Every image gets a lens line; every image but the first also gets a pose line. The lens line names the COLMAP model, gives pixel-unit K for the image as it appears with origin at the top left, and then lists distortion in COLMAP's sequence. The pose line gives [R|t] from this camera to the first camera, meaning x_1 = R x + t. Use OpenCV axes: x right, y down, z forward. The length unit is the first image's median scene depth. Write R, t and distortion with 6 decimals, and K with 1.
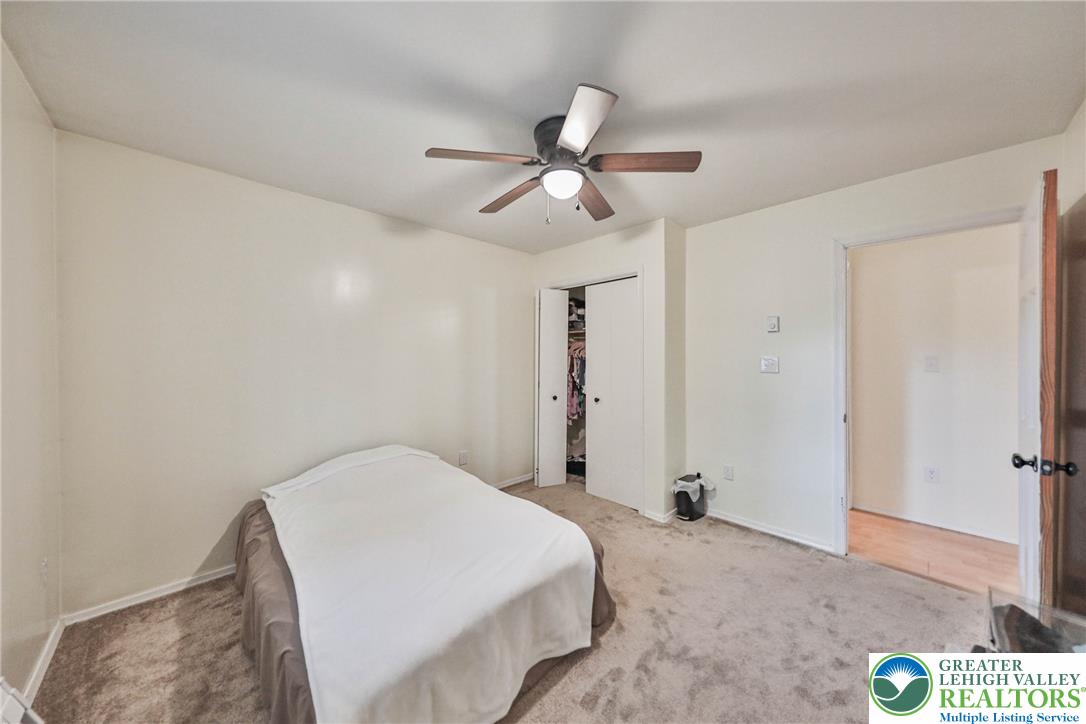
lens RADIAL K [[368.1, 0, 548.1], [0, 368.1, 346.3], [0, 0, 1]] dist [0.000833, 0.000021]
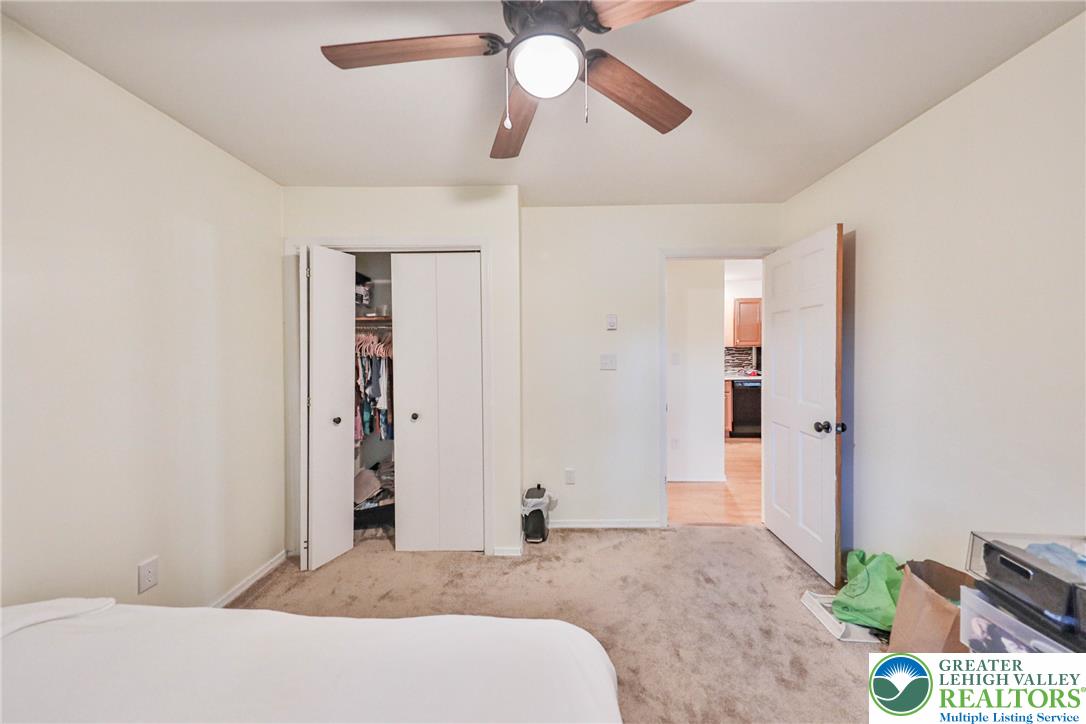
lens RADIAL K [[386.1, 0, 541.4], [0, 386.1, 351.0], [0, 0, 1]] dist [0.007664, -0.000052]
pose [[0.704511, -0.001558, 0.709691, -0.262519], [-0.013345, 0.999792, 0.015442, 0.005467], [-0.709567, -0.020350, 0.704344, 0.352069]]
